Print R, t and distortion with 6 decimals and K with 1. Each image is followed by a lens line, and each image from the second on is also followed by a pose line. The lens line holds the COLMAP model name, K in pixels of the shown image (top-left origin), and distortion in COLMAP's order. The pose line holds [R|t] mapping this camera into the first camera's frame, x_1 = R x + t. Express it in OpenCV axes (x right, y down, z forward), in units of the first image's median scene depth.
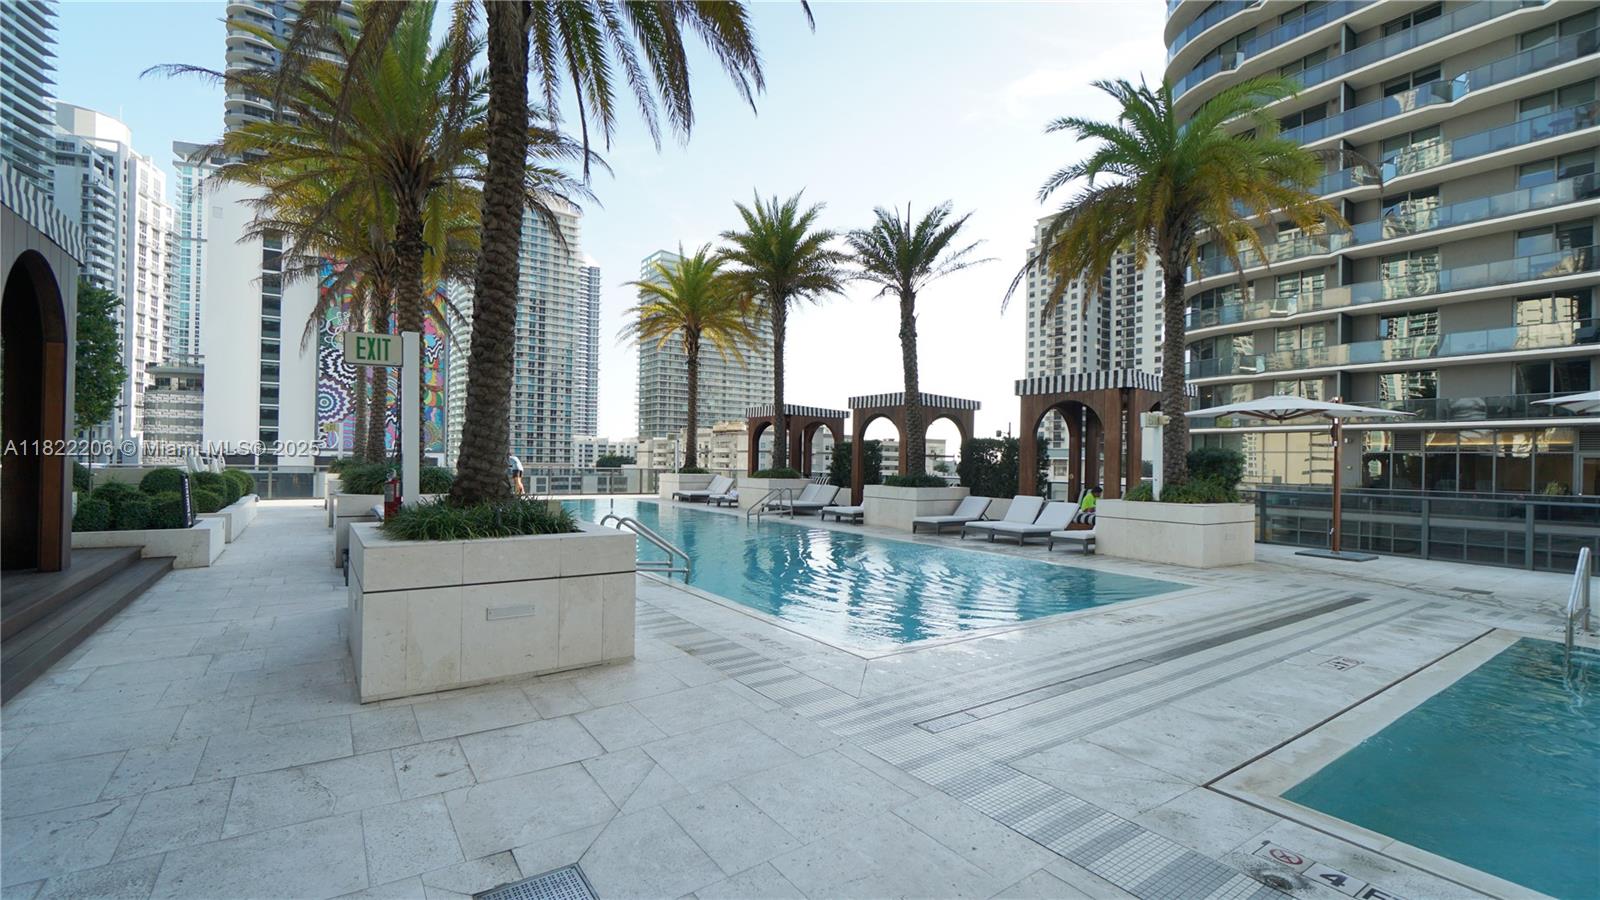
lens RADIAL K [[686.4, 0, 788.7], [0, 686.4, 458.7], [0, 0, 1]] dist [-0.004367, 0.003115]
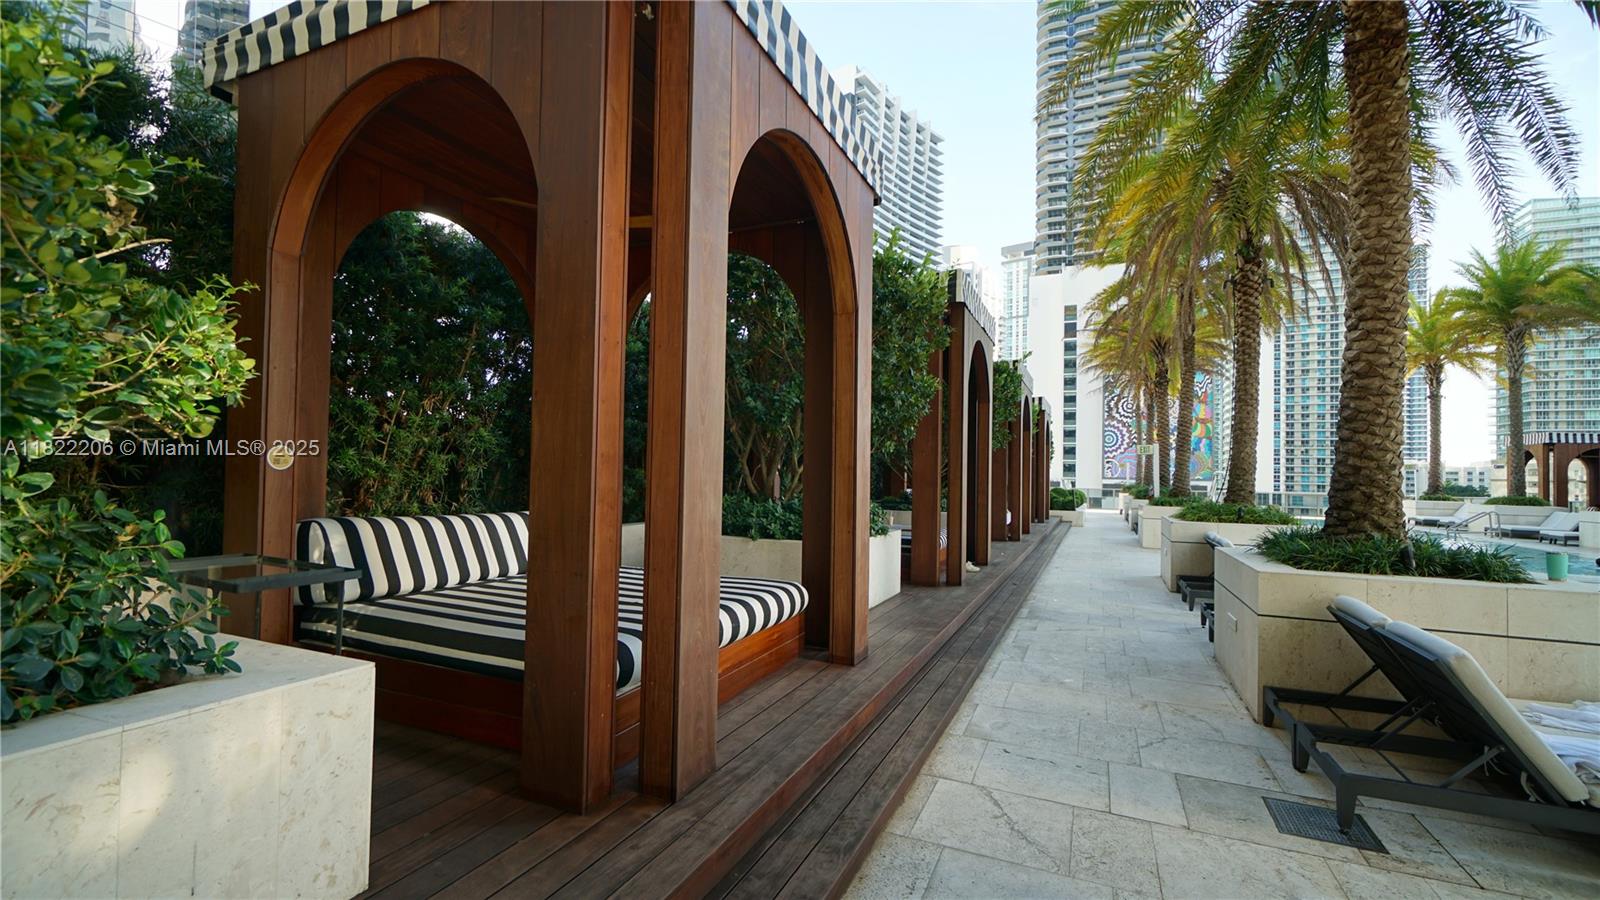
lens RADIAL K [[686.4, 0, 786.9], [0, 686.4, 457.4], [0, 0, 1]] dist [-0.004367, 0.003115]
pose [[0.513713, -0.030520, -0.857419, 0.067293], [-0.006493, 0.999200, -0.039458, 0.000930], [0.857937, 0.025837, 0.513104, -0.108828]]
